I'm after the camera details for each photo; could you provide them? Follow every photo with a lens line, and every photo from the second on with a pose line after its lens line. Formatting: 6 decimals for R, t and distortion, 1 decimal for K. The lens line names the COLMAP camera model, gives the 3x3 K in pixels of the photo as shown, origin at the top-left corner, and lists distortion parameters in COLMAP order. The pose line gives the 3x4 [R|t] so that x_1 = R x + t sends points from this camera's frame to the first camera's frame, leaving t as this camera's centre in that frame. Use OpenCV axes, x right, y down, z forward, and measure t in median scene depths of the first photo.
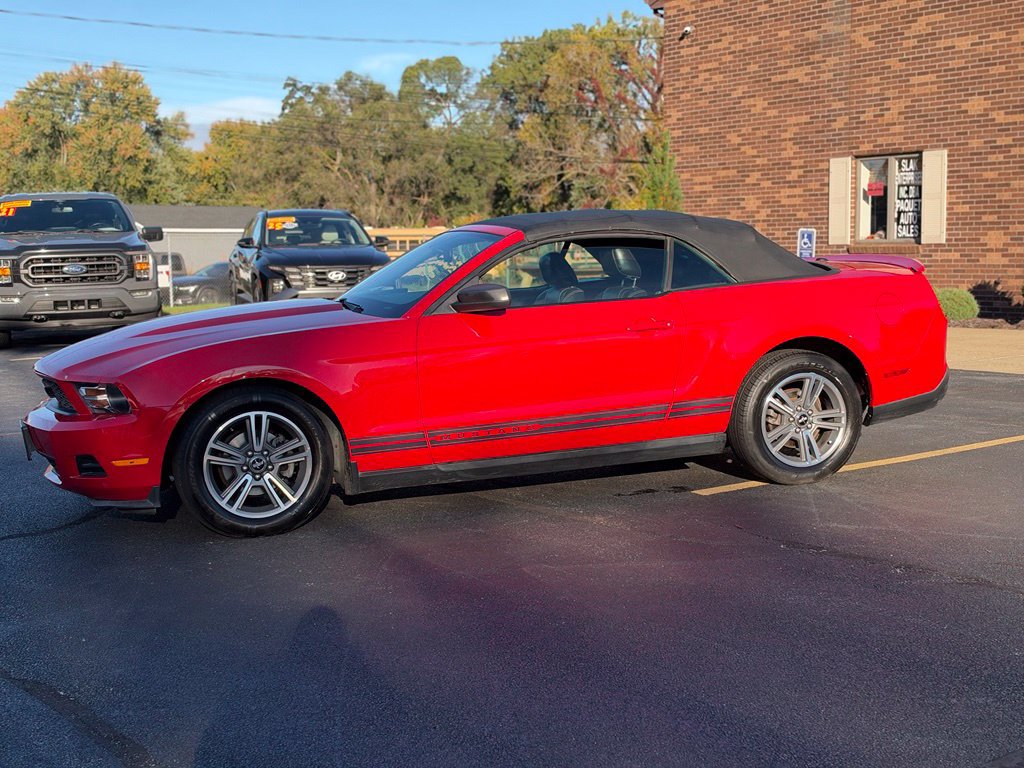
lens RADIAL K [[1462.7, 0, 514.7], [0, 1462.7, 400.9], [0, 0, 1]] dist [0.233482, -0.655362]
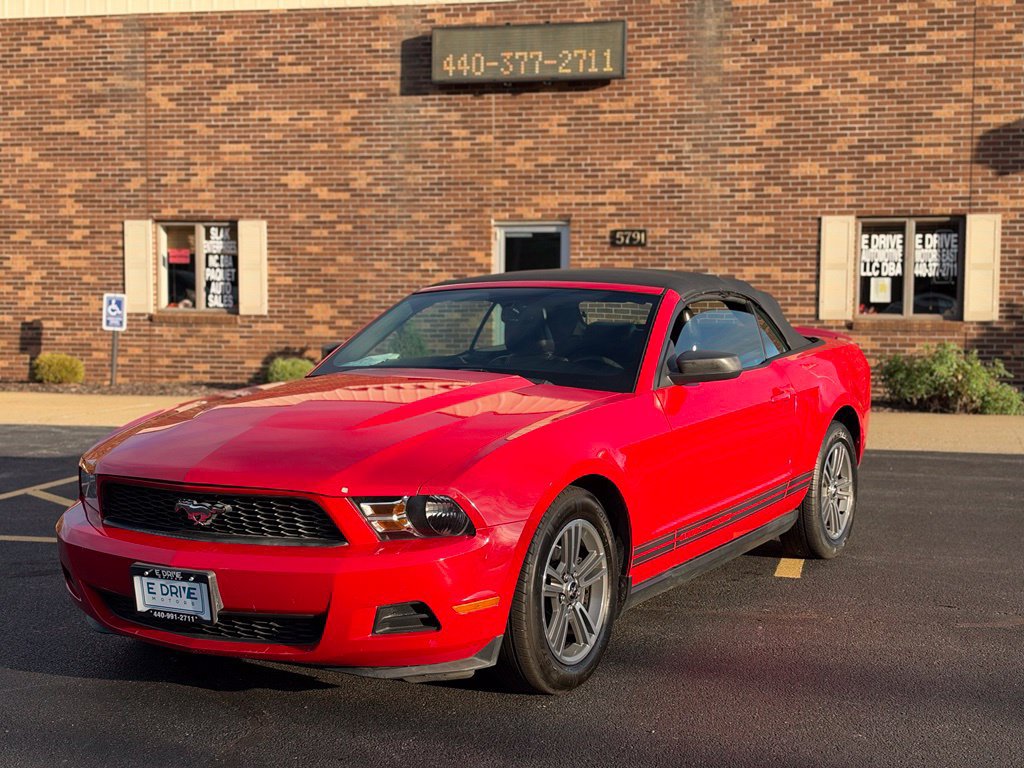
lens RADIAL K [[1462.7, 0, 514.7], [0, 1462.7, 400.9], [0, 0, 1]] dist [0.233482, -0.655362]
pose [[0.765094, -0.017533, 0.643680, -0.211750], [0.048558, 0.998354, -0.030524, -0.010057], [-0.642085, 0.054610, 0.764686, 0.139326]]
